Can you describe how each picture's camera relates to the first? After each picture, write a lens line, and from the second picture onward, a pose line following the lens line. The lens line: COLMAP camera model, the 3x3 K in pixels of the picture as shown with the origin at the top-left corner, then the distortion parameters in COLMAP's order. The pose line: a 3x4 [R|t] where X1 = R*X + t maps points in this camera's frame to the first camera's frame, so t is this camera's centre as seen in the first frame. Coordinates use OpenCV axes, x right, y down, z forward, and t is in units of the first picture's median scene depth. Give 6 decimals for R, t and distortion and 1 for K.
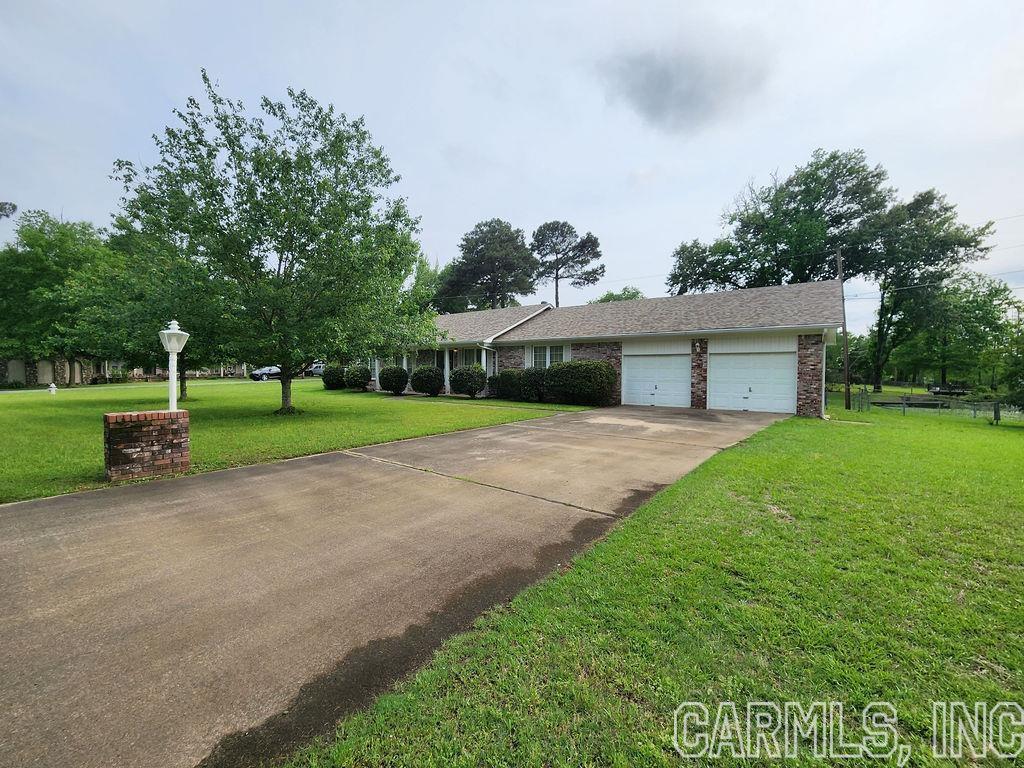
lens RADIAL K [[424.4, 0, 510.5], [0, 424.4, 381.3], [0, 0, 1]] dist [-0.001471, -0.000766]
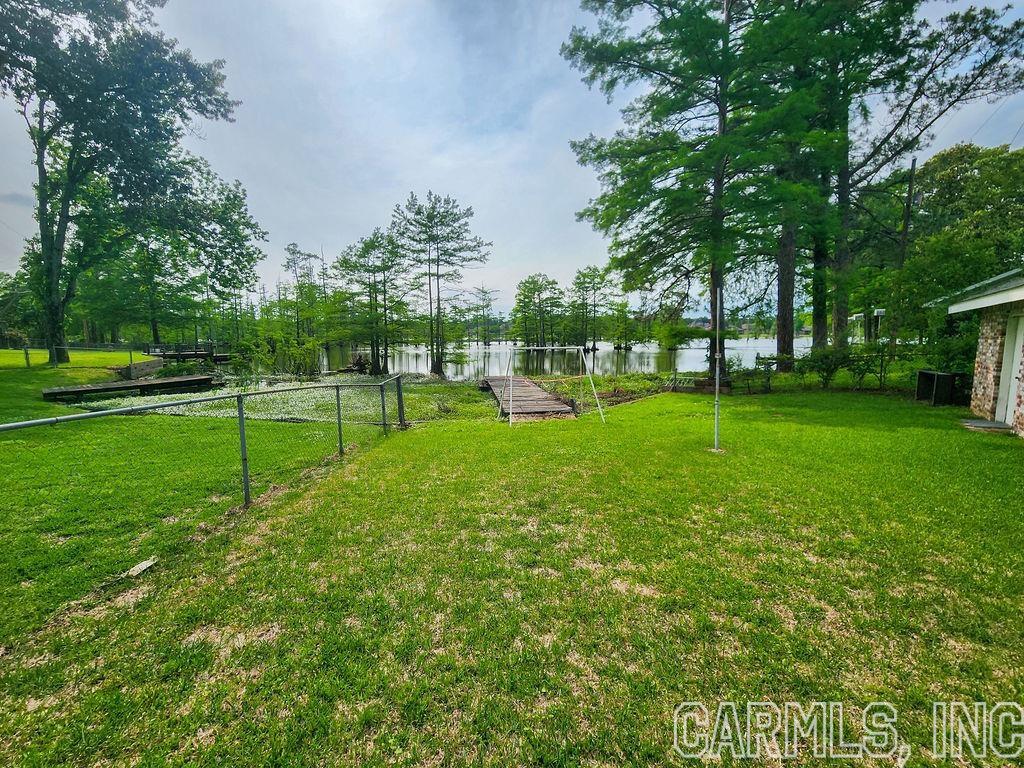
lens RADIAL K [[424.4, 0, 510.5], [0, 424.4, 381.3], [0, 0, 1]] dist [-0.001471, -0.000766]
pose [[0.038216, -0.118664, 0.992199, 0.424314], [0.035839, 0.992448, 0.117313, 0.007193], [-0.998627, 0.031076, 0.042180, 0.489702]]
